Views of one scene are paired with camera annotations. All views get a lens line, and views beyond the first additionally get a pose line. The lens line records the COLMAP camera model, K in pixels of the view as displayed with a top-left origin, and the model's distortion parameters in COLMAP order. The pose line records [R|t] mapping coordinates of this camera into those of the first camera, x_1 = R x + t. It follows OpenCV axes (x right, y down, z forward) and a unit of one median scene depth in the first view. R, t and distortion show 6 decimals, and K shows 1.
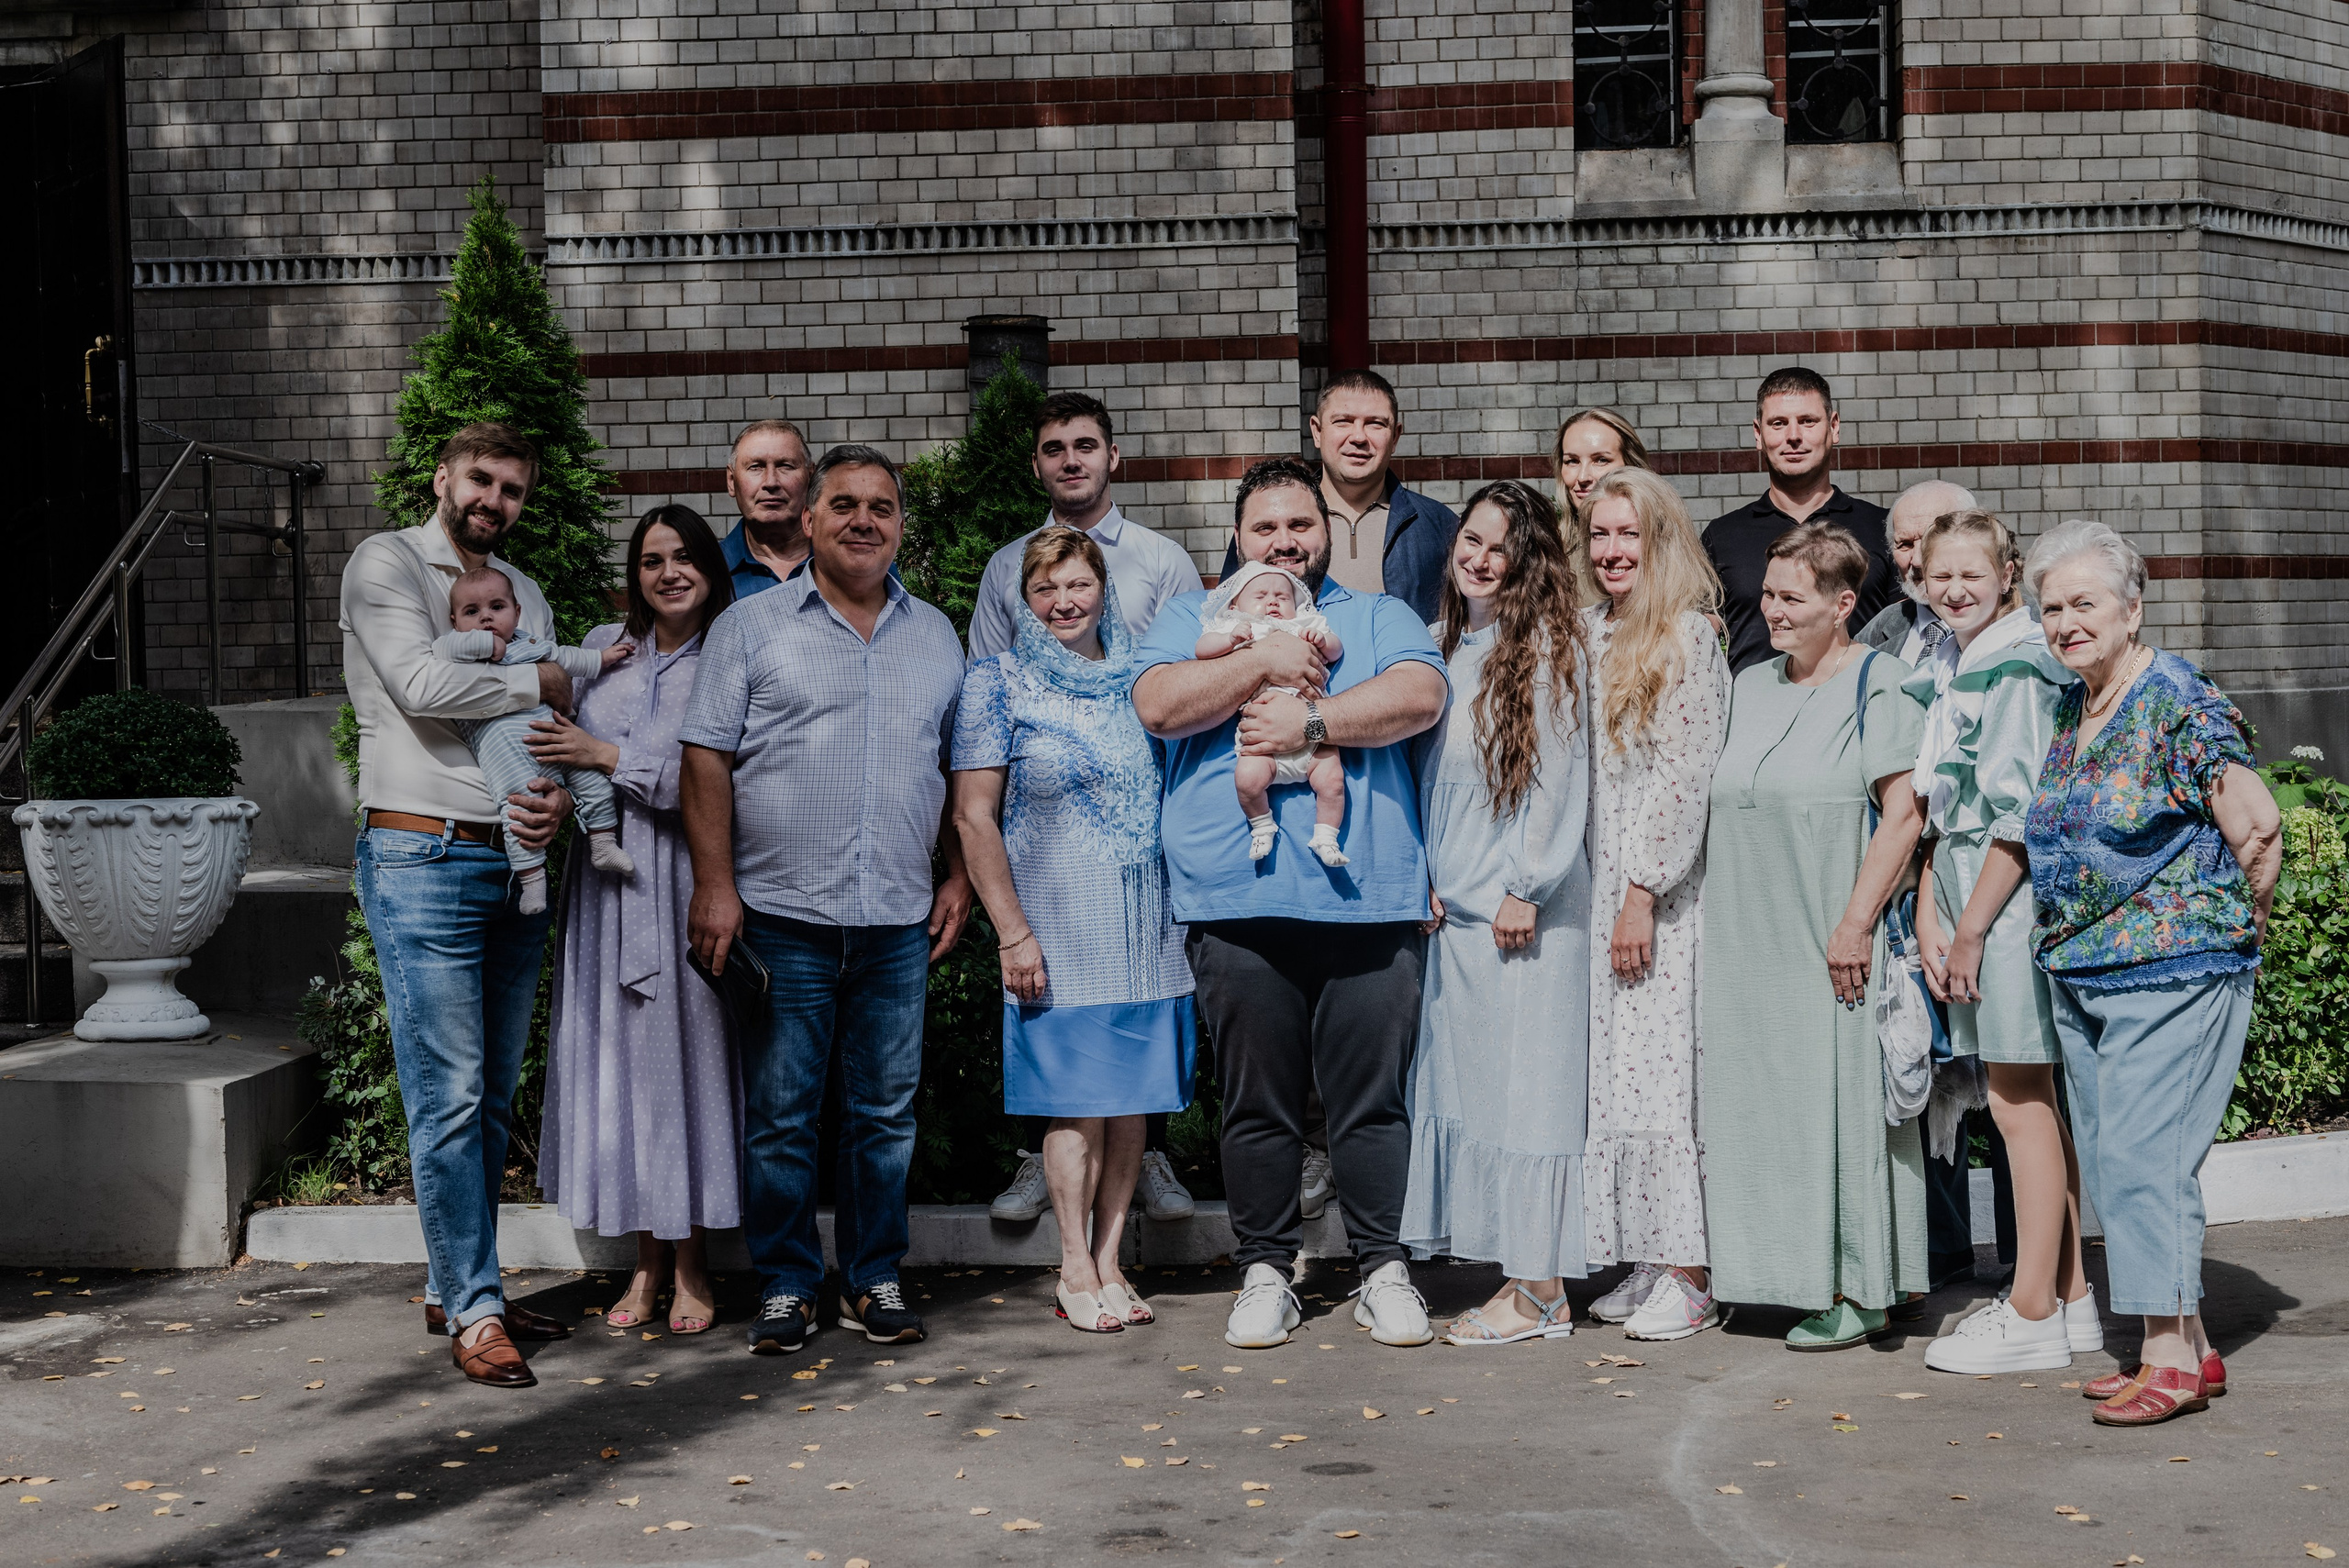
lens RADIAL K [[3486.1, 0, 1023.3], [0, 3486.1, 786.5], [0, 0, 1]] dist [-0.009049, -0.007126]
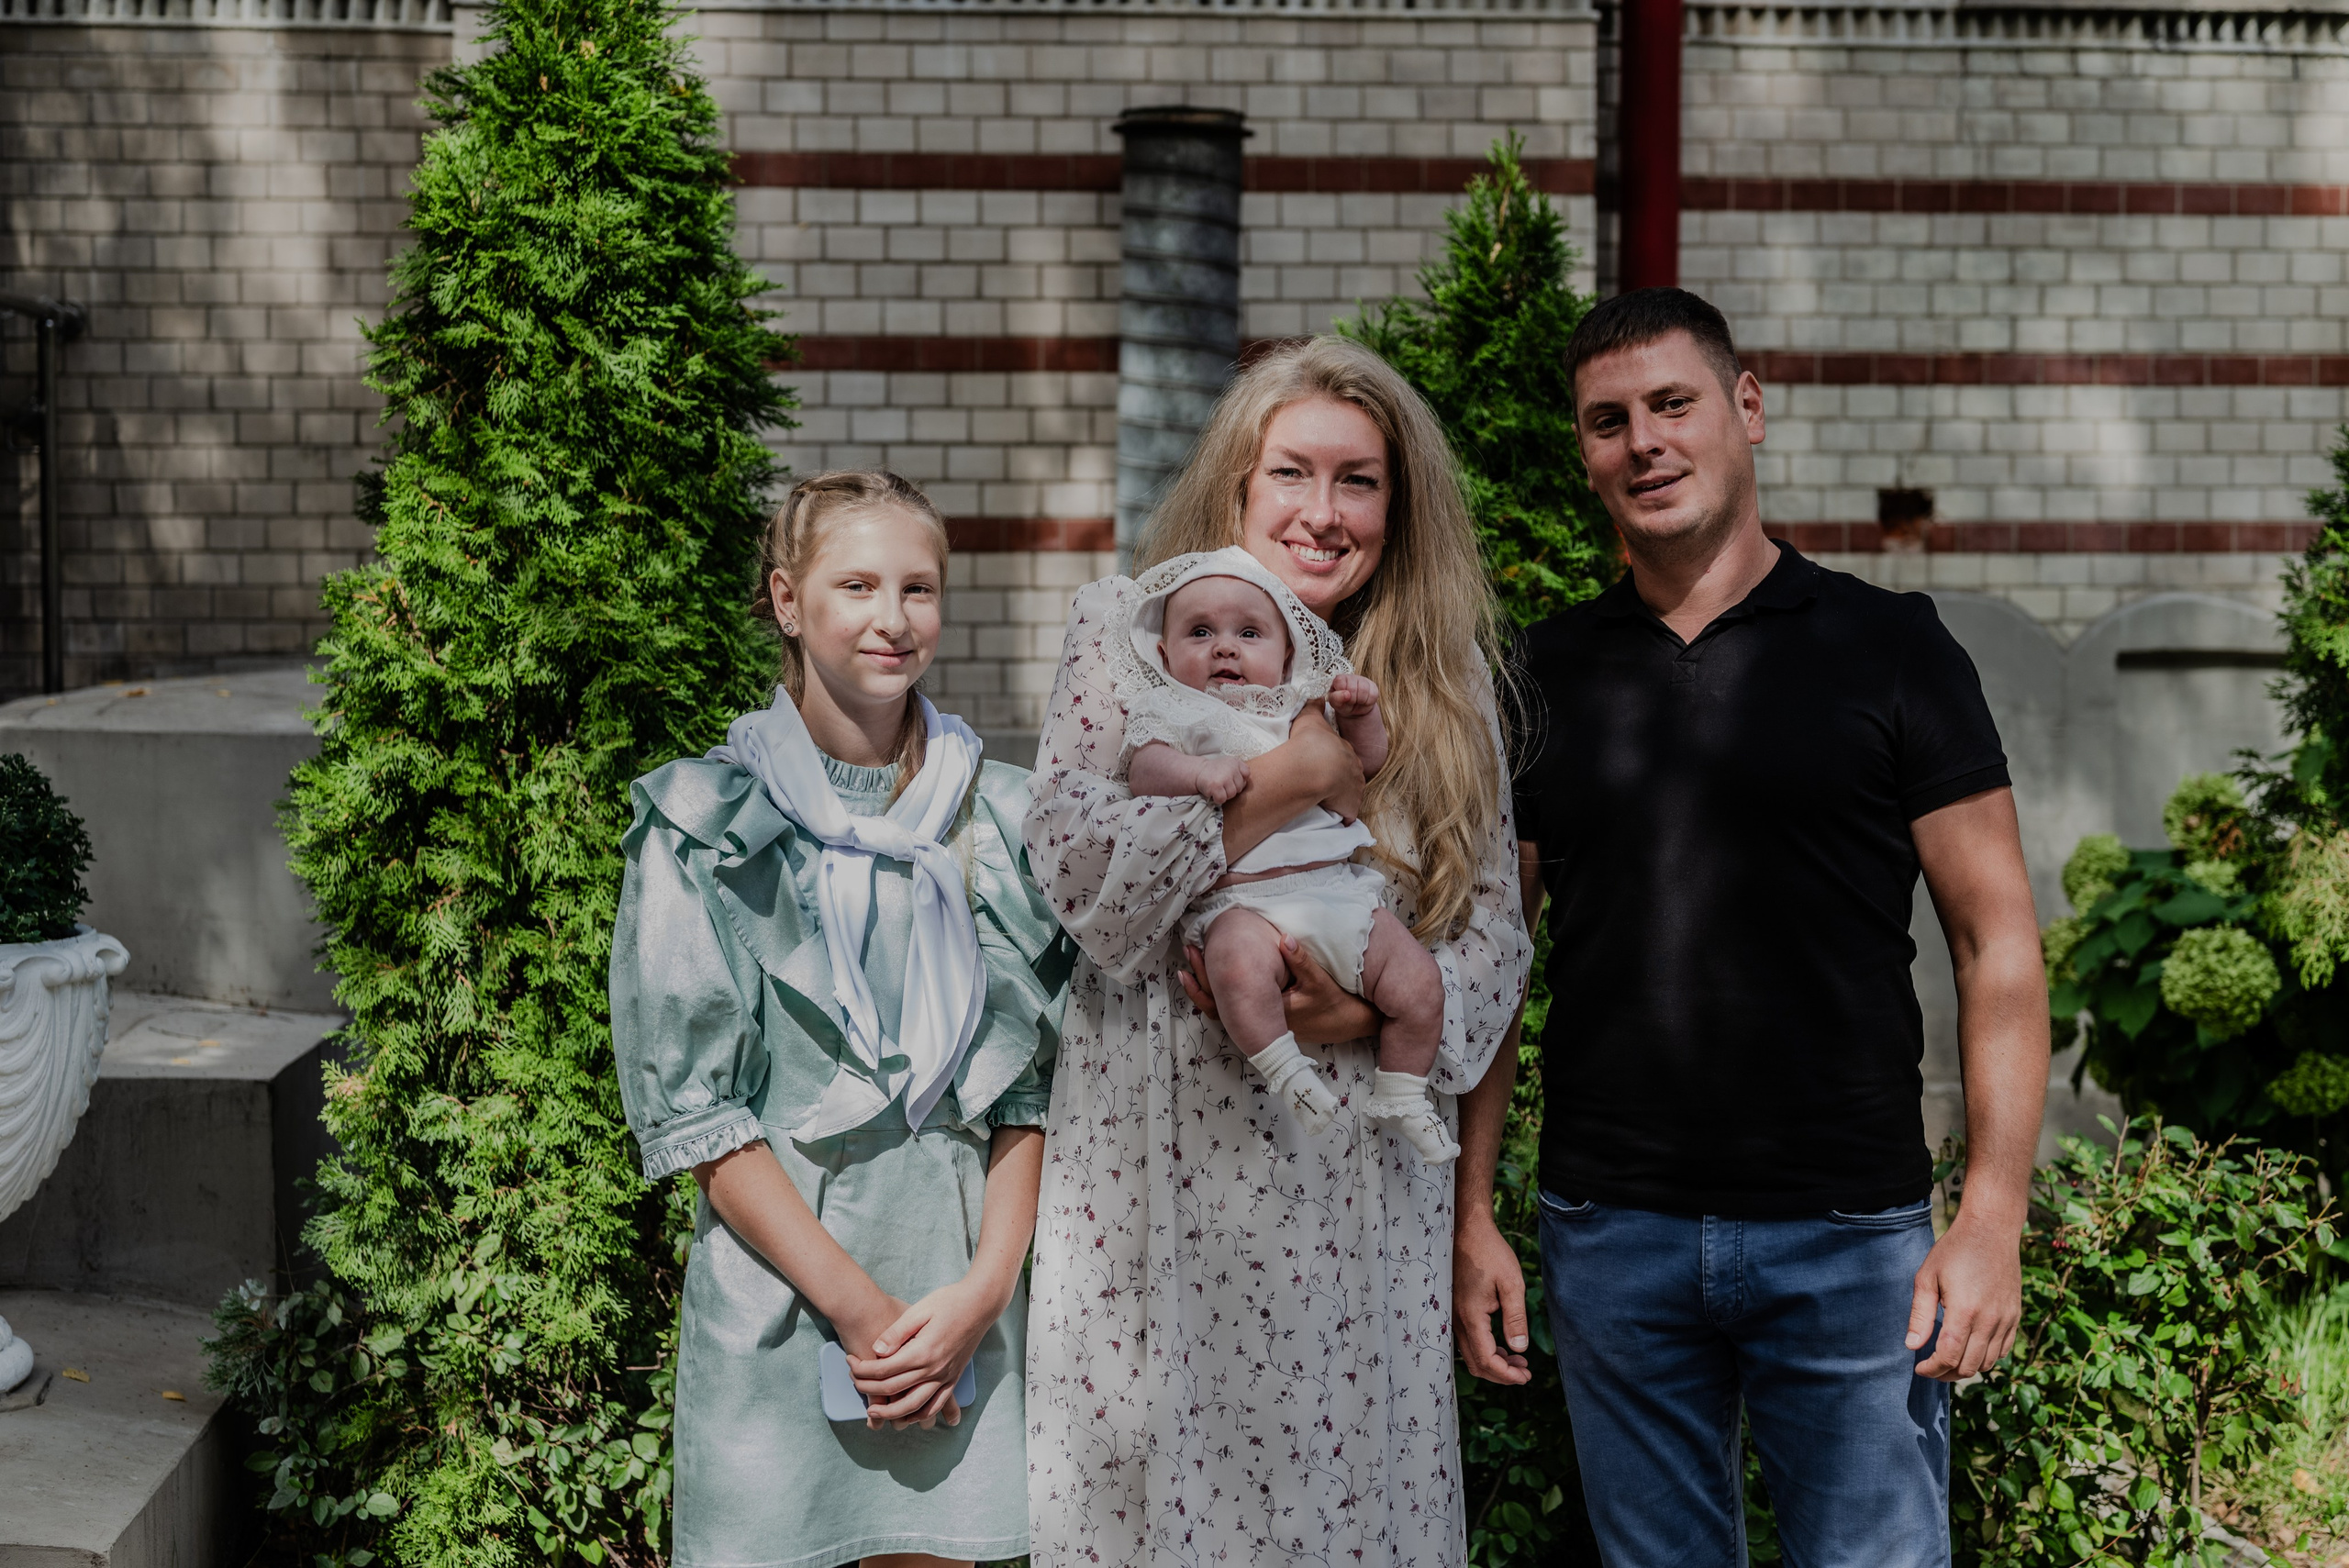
lens RADIAL K [[3342.9, 0, 1020.5], [0, 3342.9, 959.7], [0, 0, 1]] dist [-0.015623, 0.083159]
pose [[0.990362, 0.006490, 0.138352, -0.126141], [-0.018944, 0.995861, 0.088897, -0.033203], [-0.137202, -0.090661, 0.986385, 0.389810]]
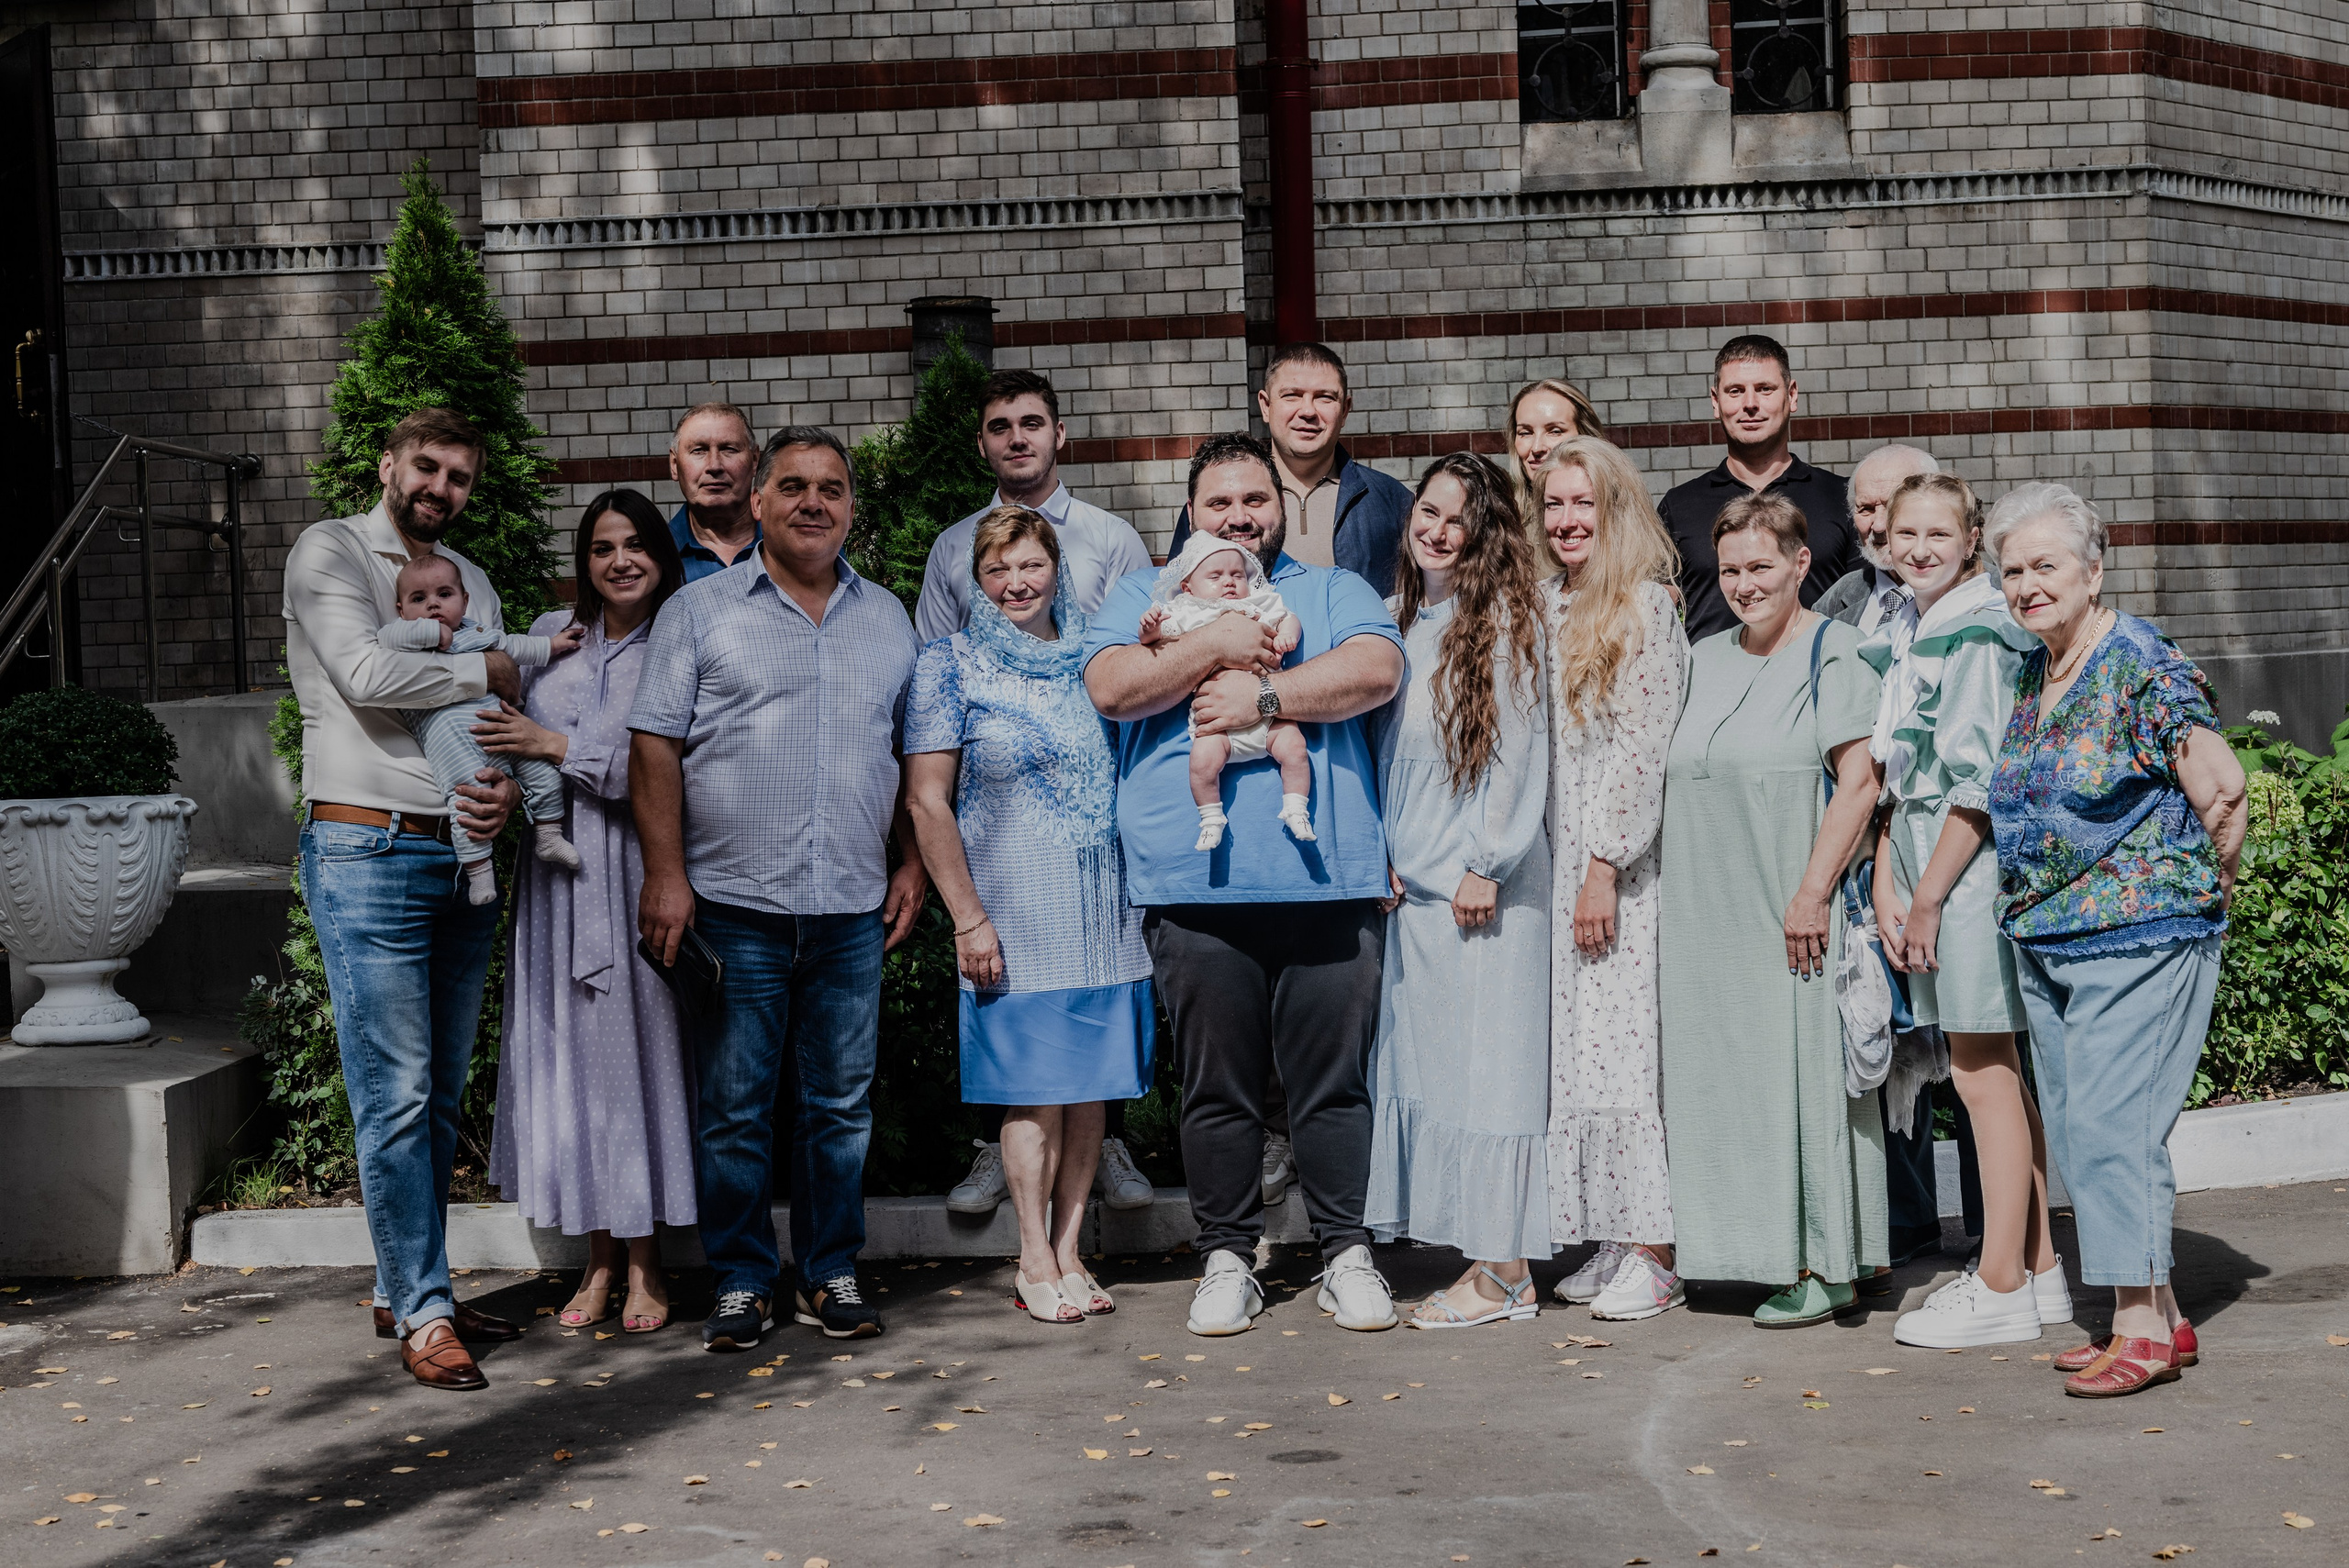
lens RADIAL K [[3493.3, 0, 1045.1], [0, 3493.3, 778.6], [0, 0, 1]] dist [-0.013856, 0.030736]
pose [[0.999685, -0.015770, 0.019518, 0.000558], [0.015760, 0.999876, 0.000656, 0.001417], [-0.019526, -0.000348, 0.999809, 0.008887]]
